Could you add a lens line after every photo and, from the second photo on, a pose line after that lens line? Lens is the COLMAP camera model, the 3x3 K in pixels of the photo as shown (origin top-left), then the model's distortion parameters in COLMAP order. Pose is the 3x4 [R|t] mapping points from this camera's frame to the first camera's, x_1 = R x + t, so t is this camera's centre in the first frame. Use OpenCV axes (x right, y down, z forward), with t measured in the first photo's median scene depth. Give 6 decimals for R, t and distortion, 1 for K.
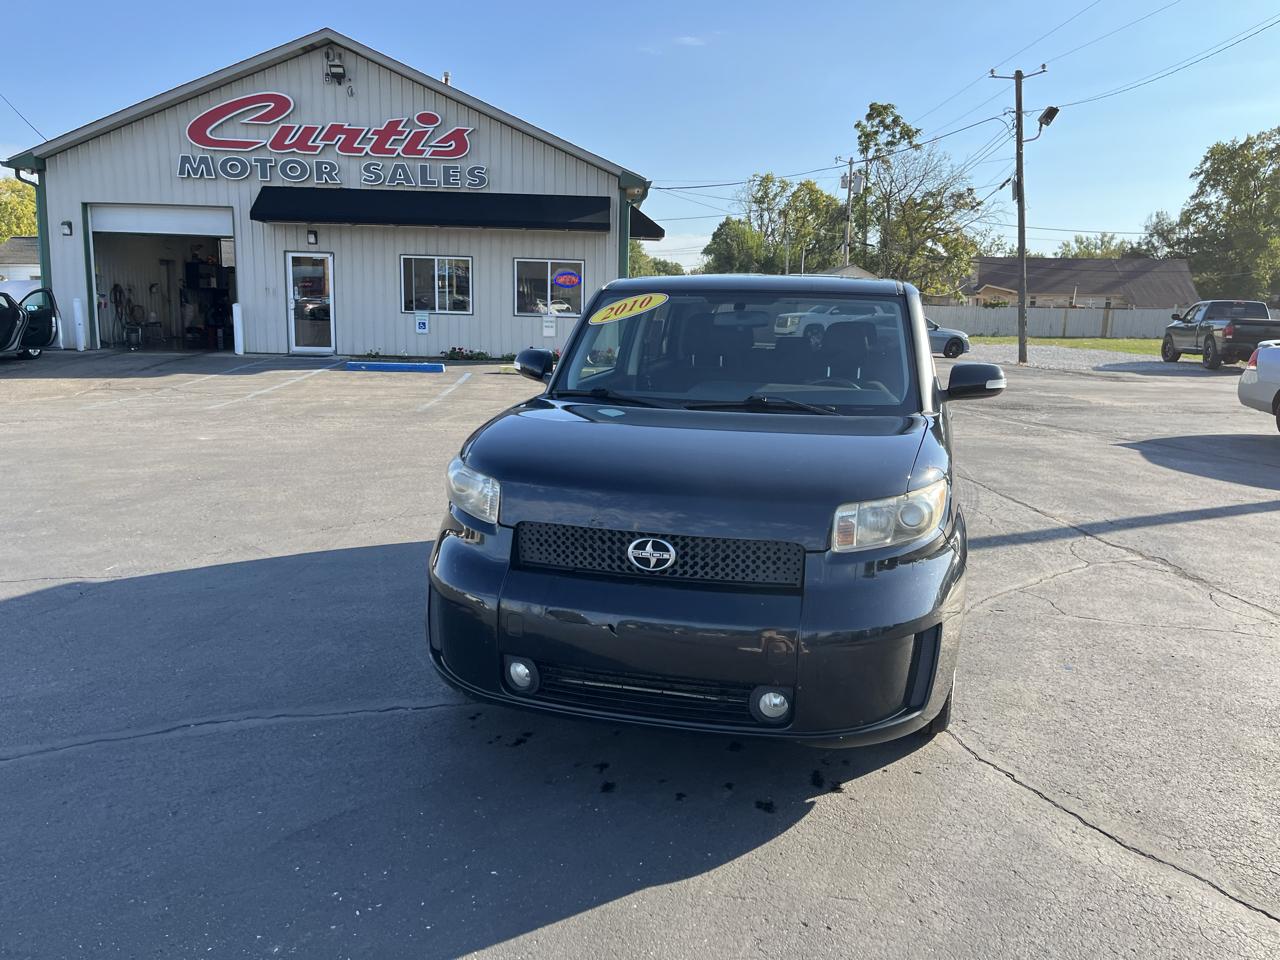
lens RADIAL K [[964.1, 0, 651.0], [0, 964.1, 473.6], [0, 0, 1]] dist [0.076198, -0.087365]
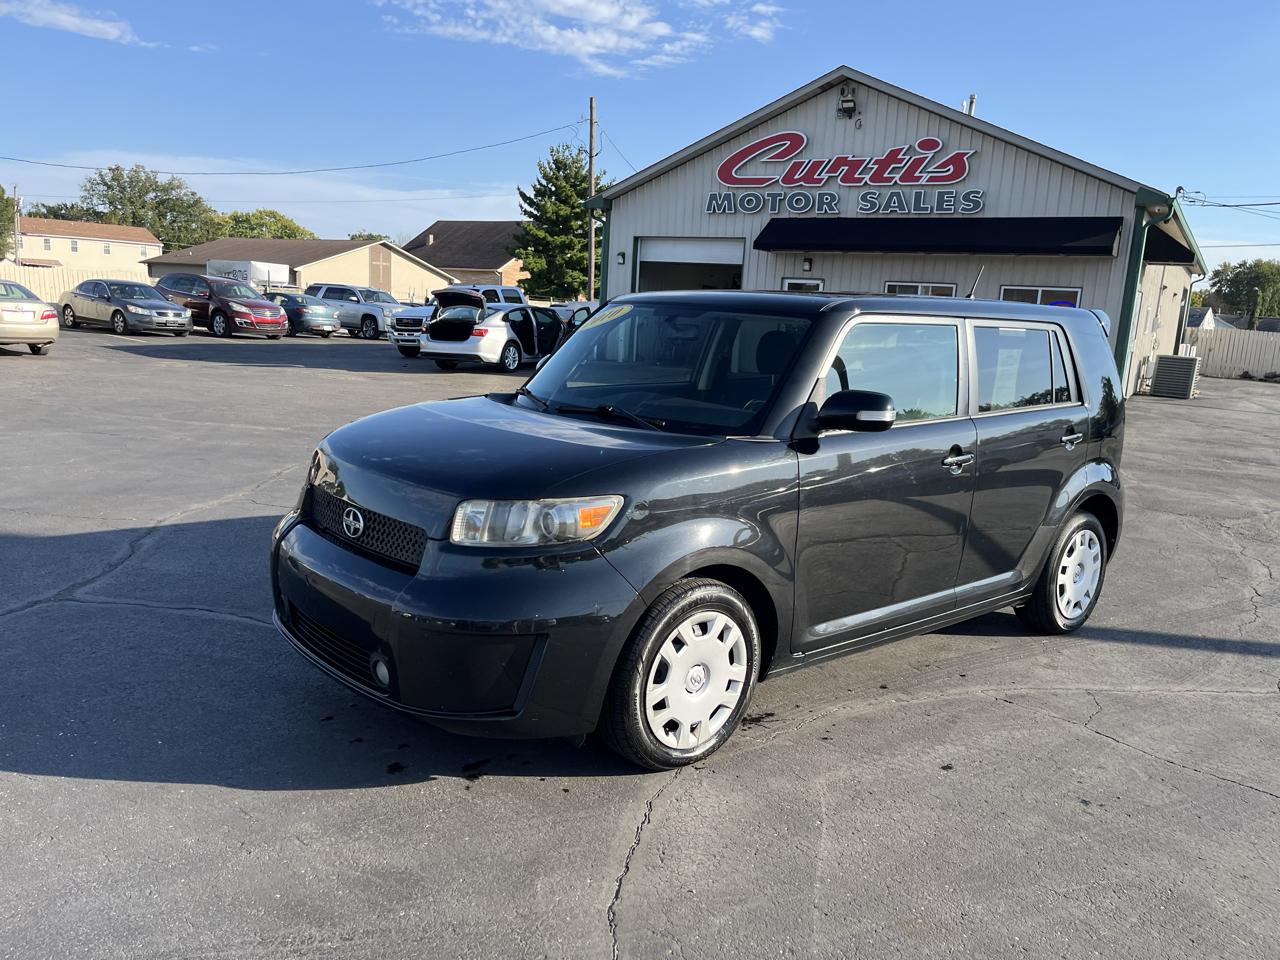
lens RADIAL K [[973.7, 0, 653.9], [0, 973.7, 482.8], [0, 0, 1]] dist [0.066501, -0.092756]
pose [[0.833577, 0.122457, -0.538659, 0.117788], [-0.134142, 0.990805, 0.017661, -0.003941], [0.535869, 0.057535, 0.842339, 0.028572]]
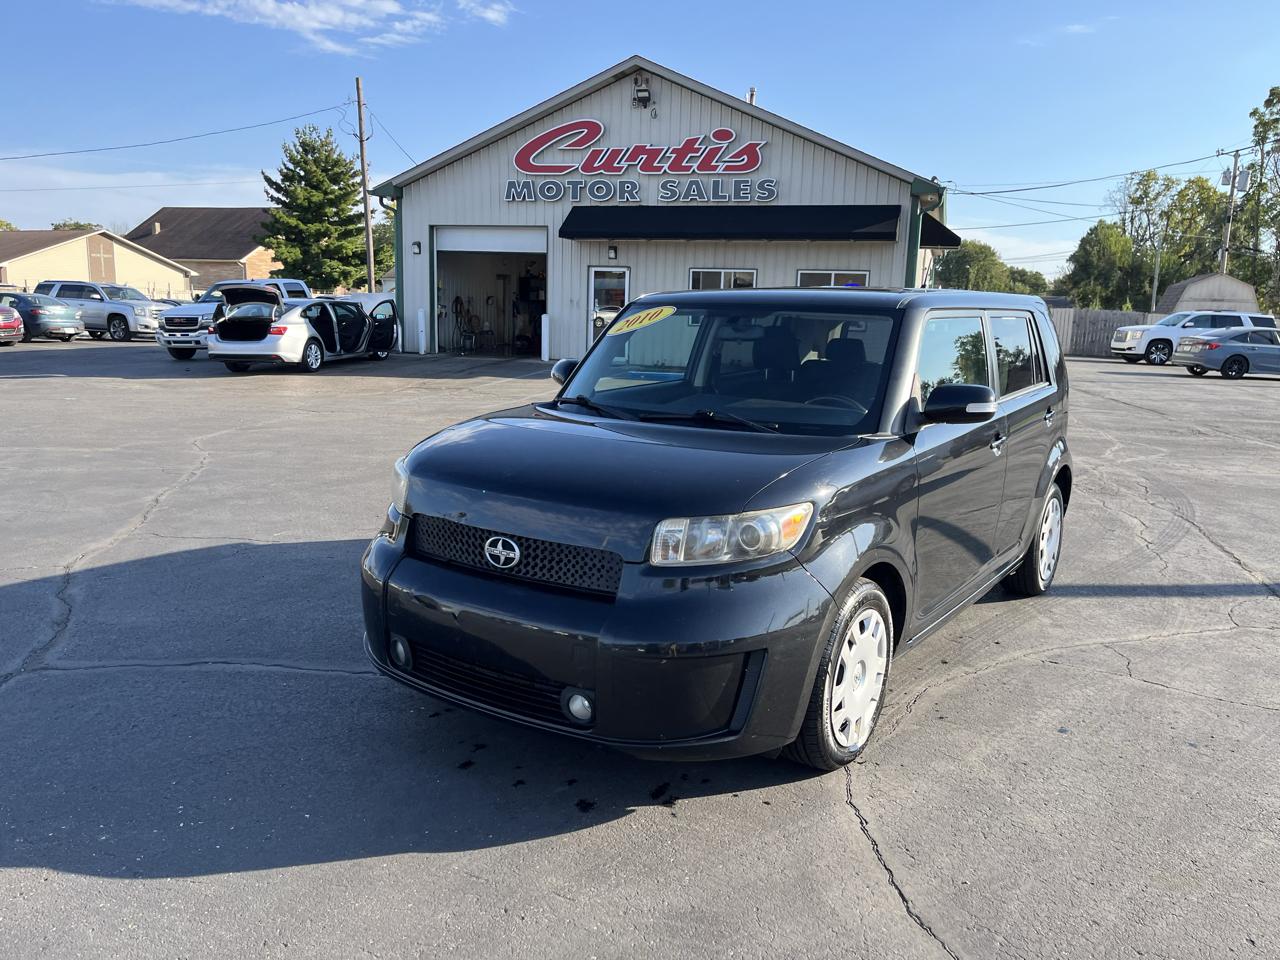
lens RADIAL K [[969.5, 0, 652.5], [0, 969.5, 487.7], [0, 0, 1]] dist [0.069967, -0.088962]
pose [[0.942238, 0.067020, -0.328170, 0.063837], [-0.066372, 0.997708, 0.013190, -0.001574], [0.328302, 0.009353, 0.944526, 0.005494]]
